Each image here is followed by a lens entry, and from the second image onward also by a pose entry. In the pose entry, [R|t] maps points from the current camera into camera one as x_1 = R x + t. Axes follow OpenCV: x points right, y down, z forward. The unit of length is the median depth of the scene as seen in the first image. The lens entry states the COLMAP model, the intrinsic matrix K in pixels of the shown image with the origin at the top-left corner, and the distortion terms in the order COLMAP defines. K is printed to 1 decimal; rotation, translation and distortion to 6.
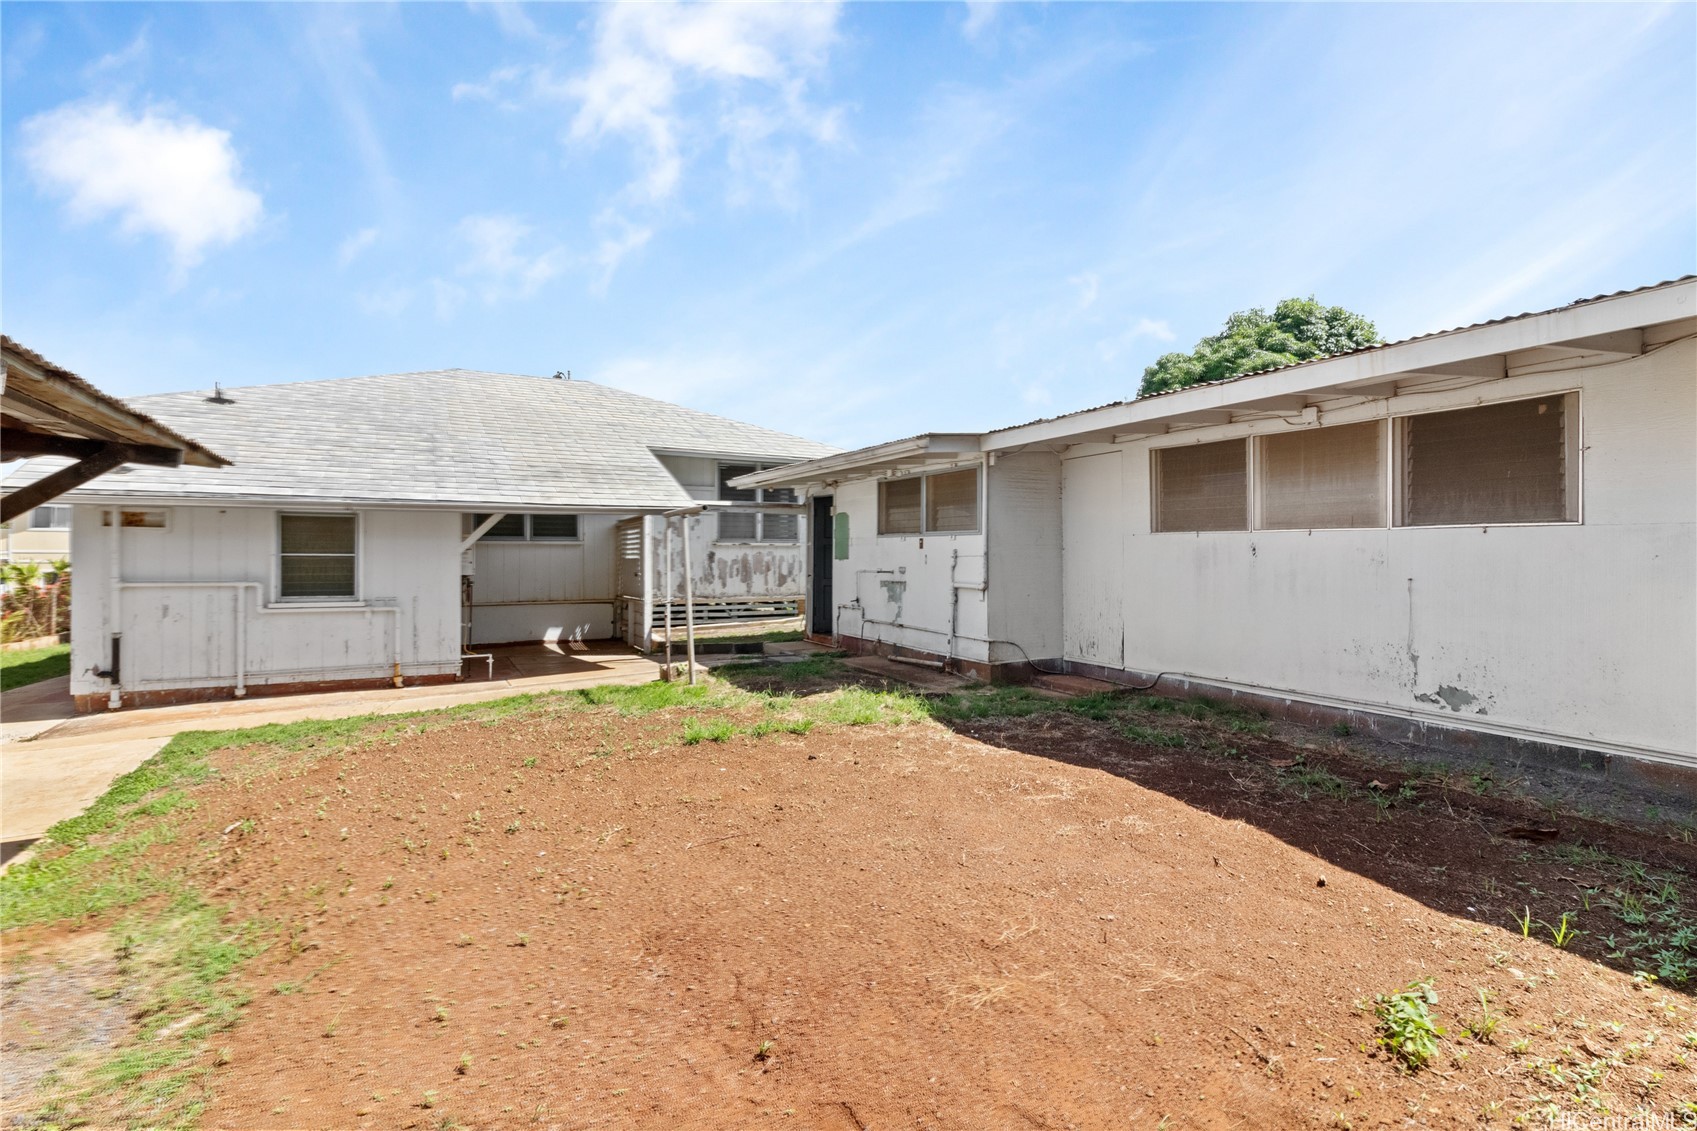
lens RADIAL K [[810.5, 0, 846.2], [0, 810.5, 559.2], [0, 0, 1]] dist [0.006114, 0.000598]
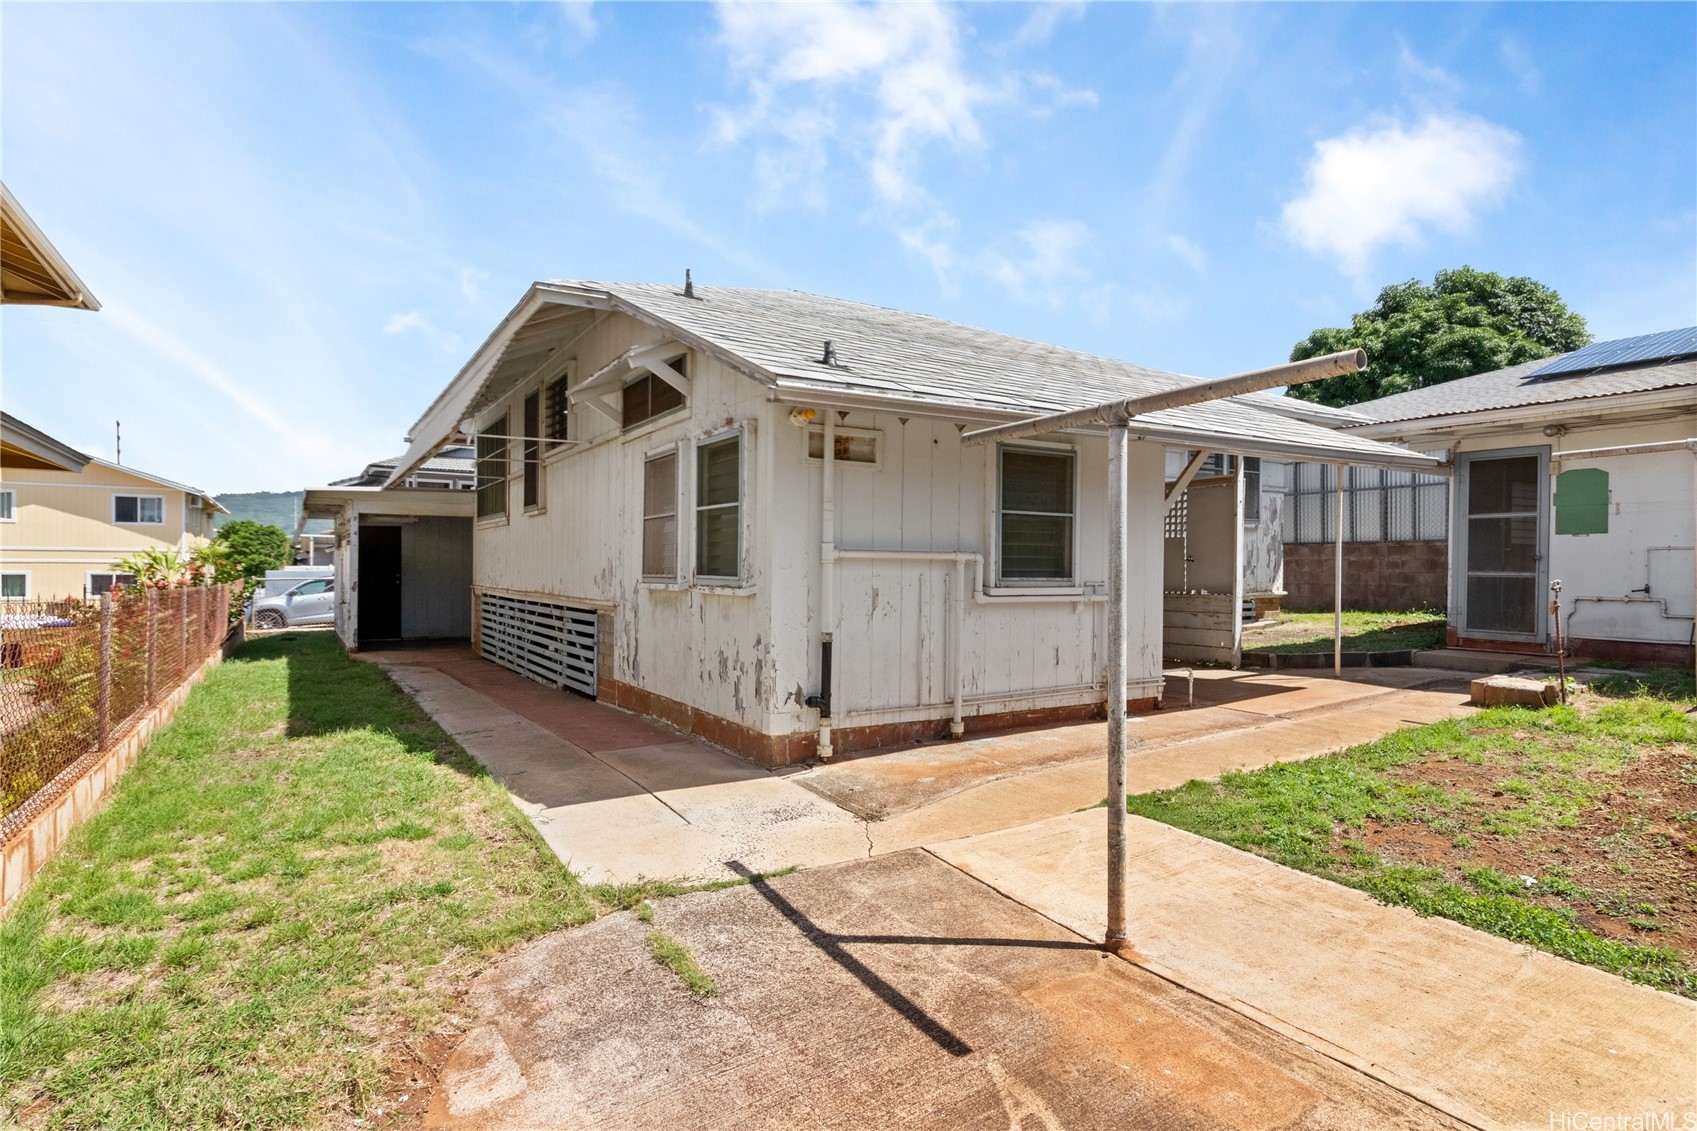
lens RADIAL K [[896.1, 0, 852.1], [0, 896.1, 568.4], [0, 0, 1]] dist [0.003208, 0.000244]
pose [[0.997617, 0.001957, 0.068974, -0.863190], [-0.001915, 0.999998, -0.000667, 0.039519], [-0.068975, 0.000533, 0.997618, 0.309098]]
